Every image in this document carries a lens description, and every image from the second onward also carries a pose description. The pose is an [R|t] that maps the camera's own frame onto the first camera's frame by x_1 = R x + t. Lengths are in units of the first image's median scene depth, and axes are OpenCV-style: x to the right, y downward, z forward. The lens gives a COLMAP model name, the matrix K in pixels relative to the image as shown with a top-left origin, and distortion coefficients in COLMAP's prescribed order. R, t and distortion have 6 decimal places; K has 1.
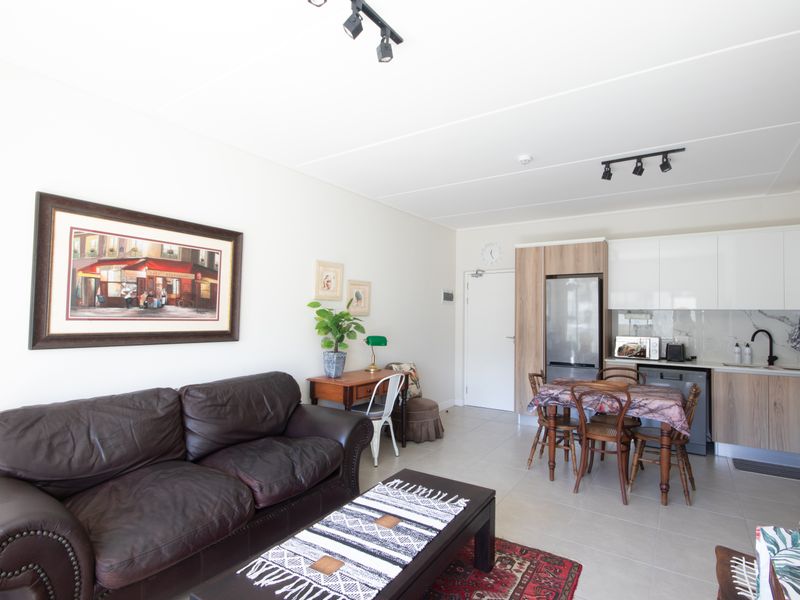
lens RADIAL K [[417.6, 0, 405.2], [0, 417.6, 304.4], [0, 0, 1]] dist [-0.001742, 0.000994]
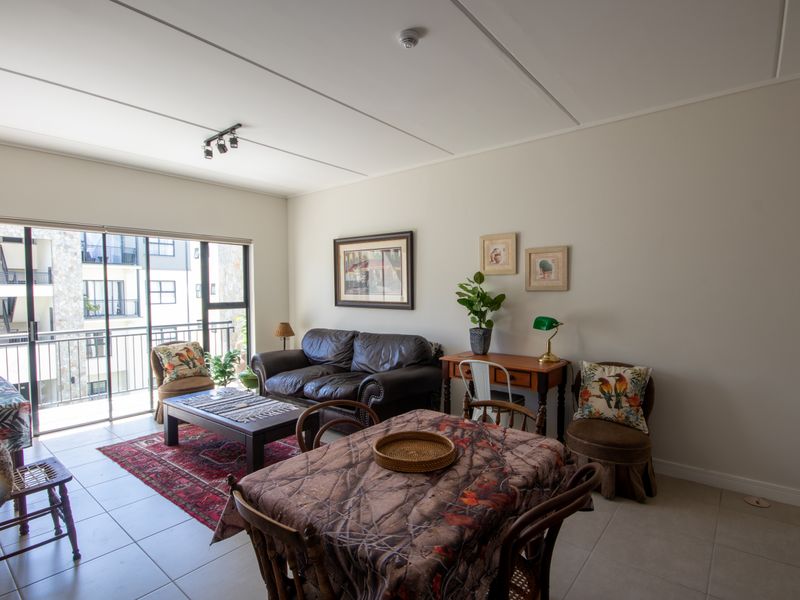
lens RADIAL K [[417.6, 0, 405.2], [0, 417.6, 304.4], [0, 0, 1]] dist [-0.001742, 0.000994]
pose [[-0.101029, 0.025264, -0.994563, 0.732908], [0.028587, 0.999338, 0.022481, 0.027901], [0.994473, -0.026160, -0.101684, 0.833917]]
